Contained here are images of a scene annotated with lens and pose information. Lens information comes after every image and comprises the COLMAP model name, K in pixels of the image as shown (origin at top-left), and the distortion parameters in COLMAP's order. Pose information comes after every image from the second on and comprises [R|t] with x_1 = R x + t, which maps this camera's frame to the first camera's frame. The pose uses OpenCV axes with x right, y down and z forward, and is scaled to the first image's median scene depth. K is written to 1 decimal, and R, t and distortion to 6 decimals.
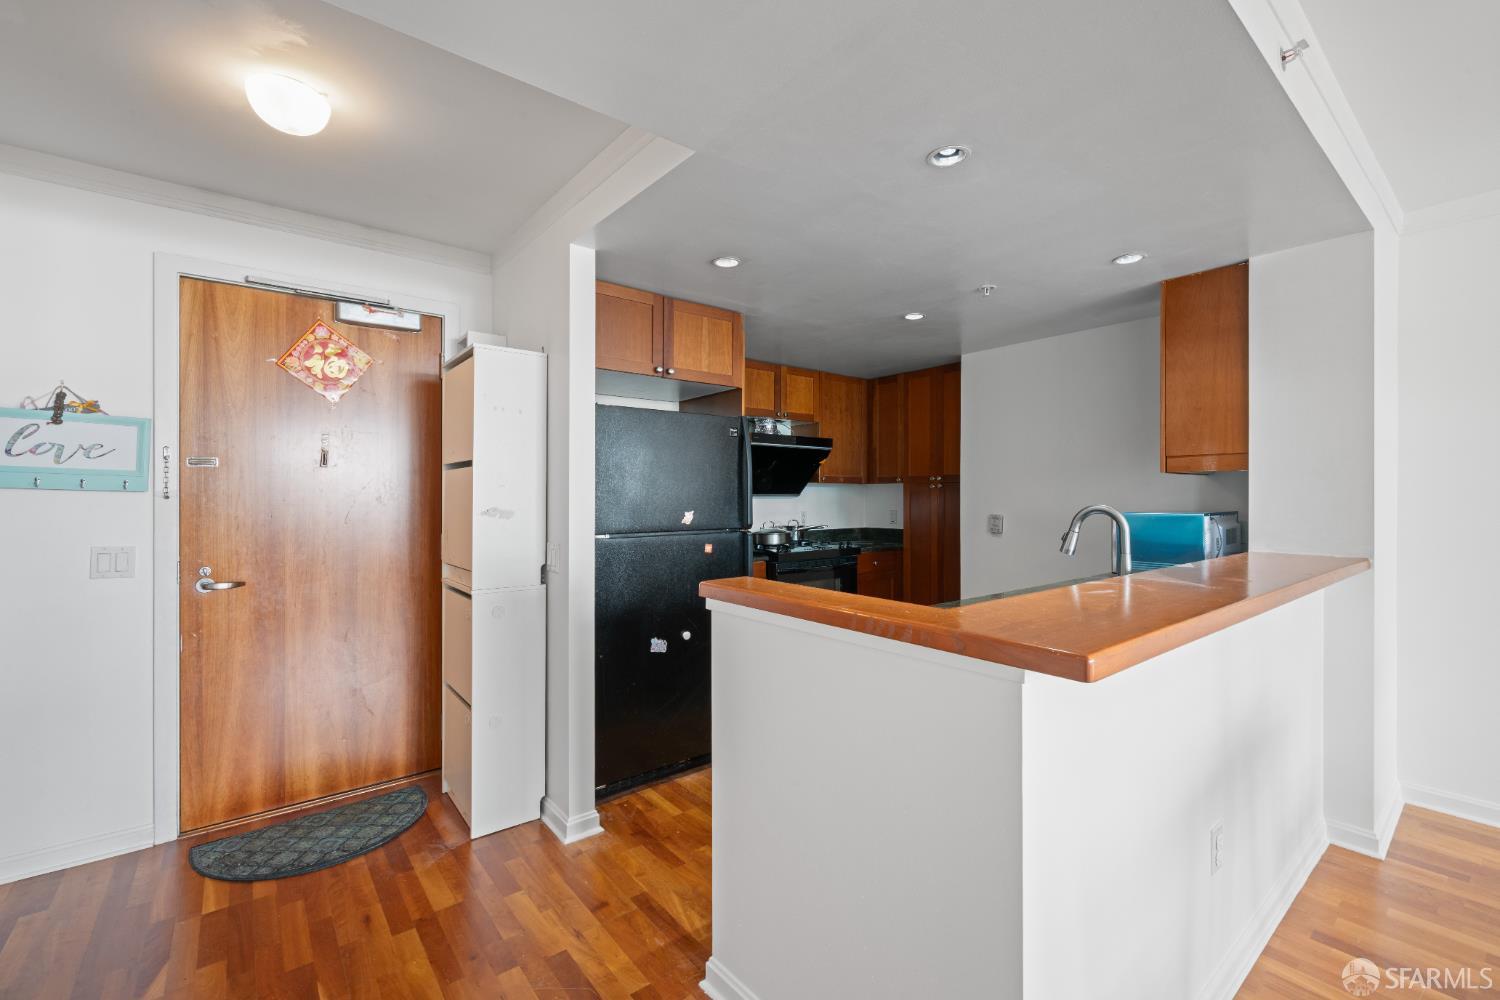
lens RADIAL K [[646.0, 0, 765.6], [0, 646.0, 496.8], [0, 0, 1]] dist [-0.001519, 0.000396]
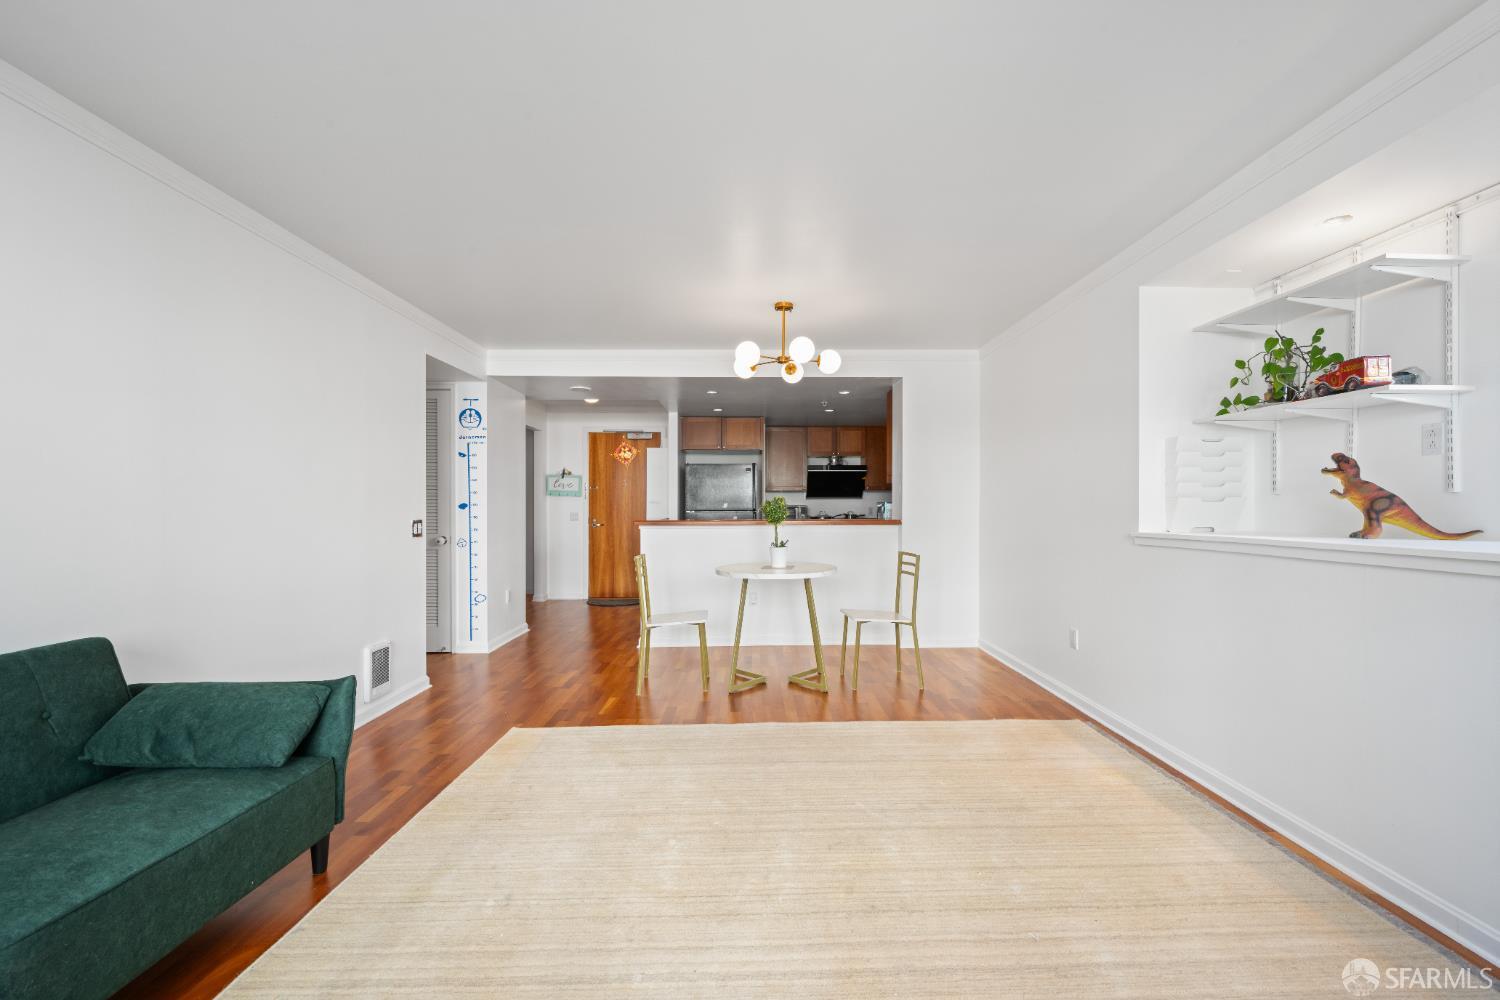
lens RADIAL K [[622.9, 0, 754.4], [0, 622.9, 508.3], [0, 0, 1]] dist [-0.000342, -0.000143]
pose [[0.783364, 0.001343, -0.621562, 1.692431], [-0.000571, 0.999999, 0.001441, 0.045425], [0.621563, -0.000775, 0.783364, -0.954461]]
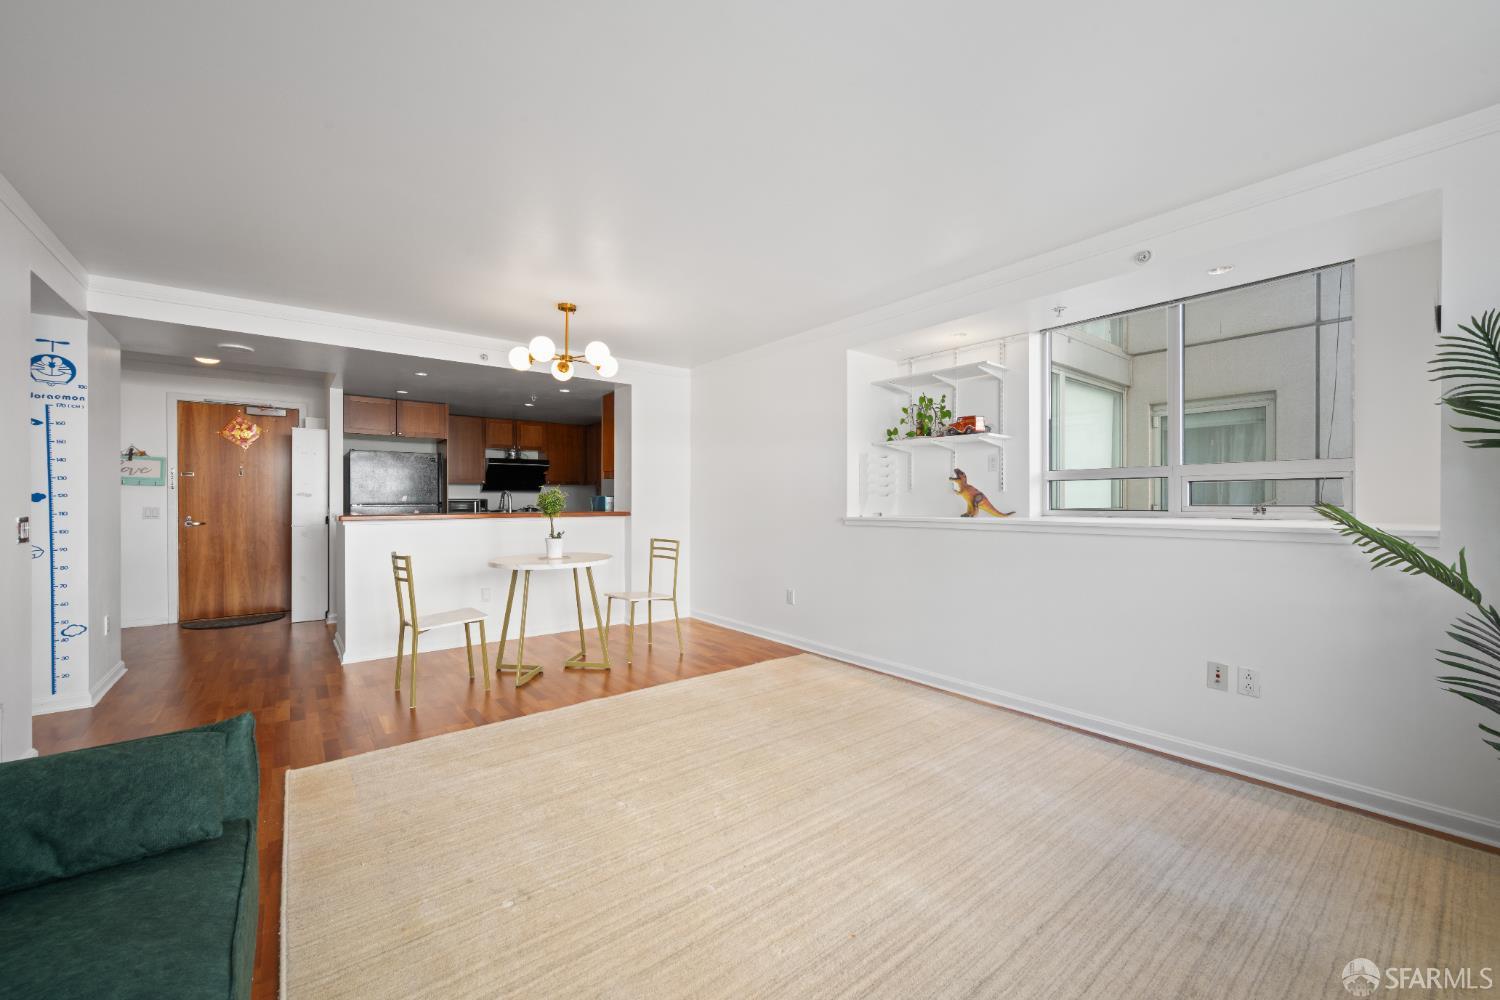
lens RADIAL K [[595.3, 0, 757.2], [0, 595.3, 504.1], [0, 0, 1]] dist [0.001741, -0.000258]
pose [[0.999854, 0.000657, -0.017083, 1.323482], [-0.000603, 0.999995, 0.003194, 0.050913], [0.017085, -0.003183, 0.999849, -1.224477]]
